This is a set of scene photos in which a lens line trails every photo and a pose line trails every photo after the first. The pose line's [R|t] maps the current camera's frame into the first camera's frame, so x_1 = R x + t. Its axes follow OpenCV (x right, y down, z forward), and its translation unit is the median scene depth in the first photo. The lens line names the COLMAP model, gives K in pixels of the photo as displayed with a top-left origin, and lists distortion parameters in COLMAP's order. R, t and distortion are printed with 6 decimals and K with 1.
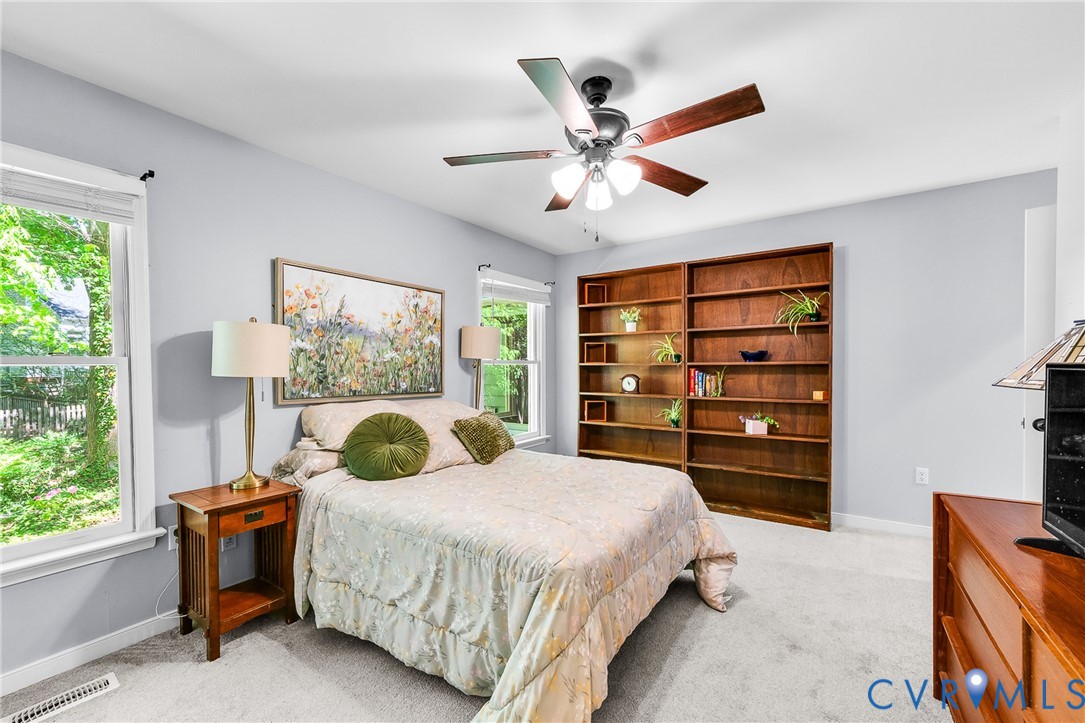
lens RADIAL K [[442.2, 0, 542.5], [0, 442.2, 361.5], [0, 0, 1]] dist [-0.000537, 0.000968]
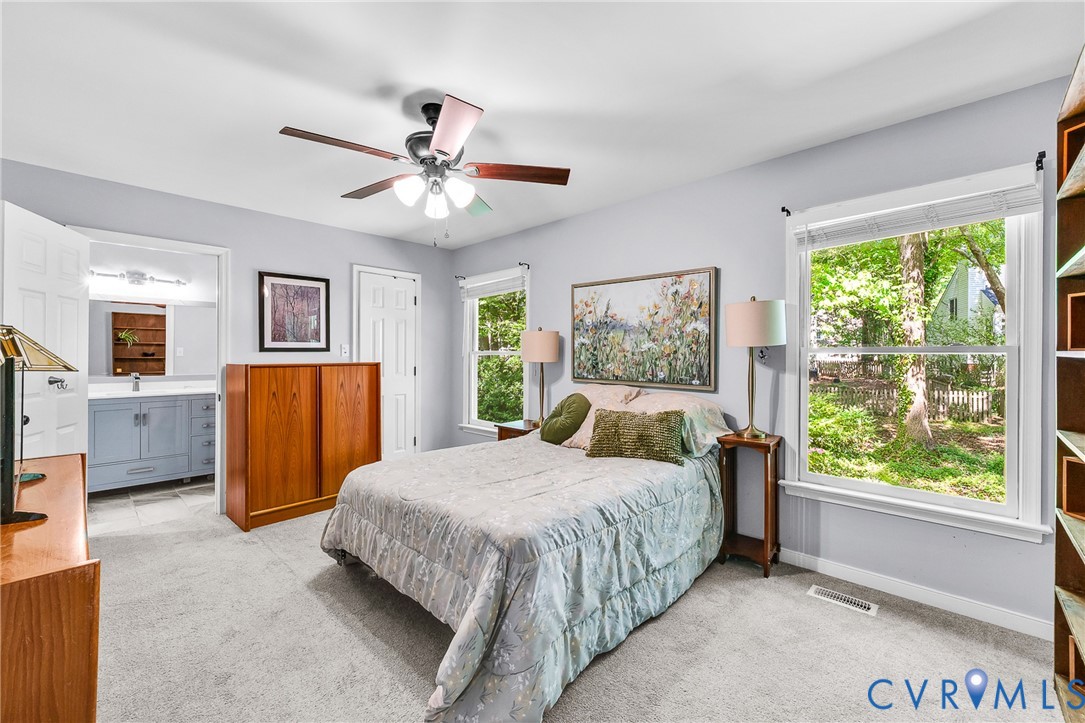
lens RADIAL K [[445.6, 0, 542.8], [0, 445.6, 338.1], [0, 0, 1]] dist [-0.001165, -0.000045]
pose [[-0.154120, -0.032991, -0.987501, 0.768597], [0.009661, 0.999344, -0.034895, 0.003002], [0.988005, -0.014918, -0.153701, 0.928048]]
